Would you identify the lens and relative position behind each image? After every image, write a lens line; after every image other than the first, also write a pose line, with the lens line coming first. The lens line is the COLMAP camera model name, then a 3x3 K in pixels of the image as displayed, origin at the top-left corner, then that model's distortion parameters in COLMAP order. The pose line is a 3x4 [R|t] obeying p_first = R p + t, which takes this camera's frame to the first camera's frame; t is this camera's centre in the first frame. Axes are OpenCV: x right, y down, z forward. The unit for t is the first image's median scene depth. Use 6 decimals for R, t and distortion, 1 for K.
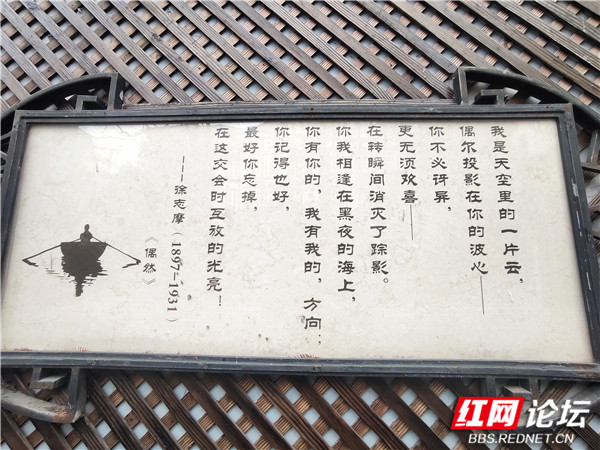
lens RADIAL K [[281.2, 0, 300.0], [0, 281.2, 225.0], [0, 0, 1]] dist [-0.078881, 0.059757]
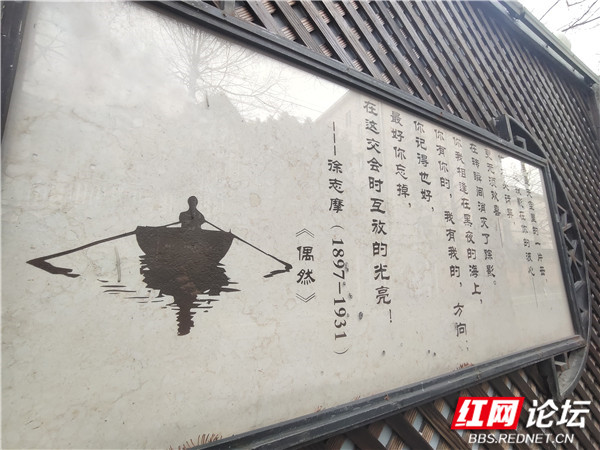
lens RADIAL K [[281.2, 0, 300.0], [0, 281.2, 225.0], [0, 0, 1]] dist [-0.078881, 0.059757]
pose [[0.849689, 0.080422, 0.521116, -0.901655], [-0.059970, 0.996627, -0.056024, 0.073054], [-0.523864, 0.016351, 0.851645, 0.447008]]
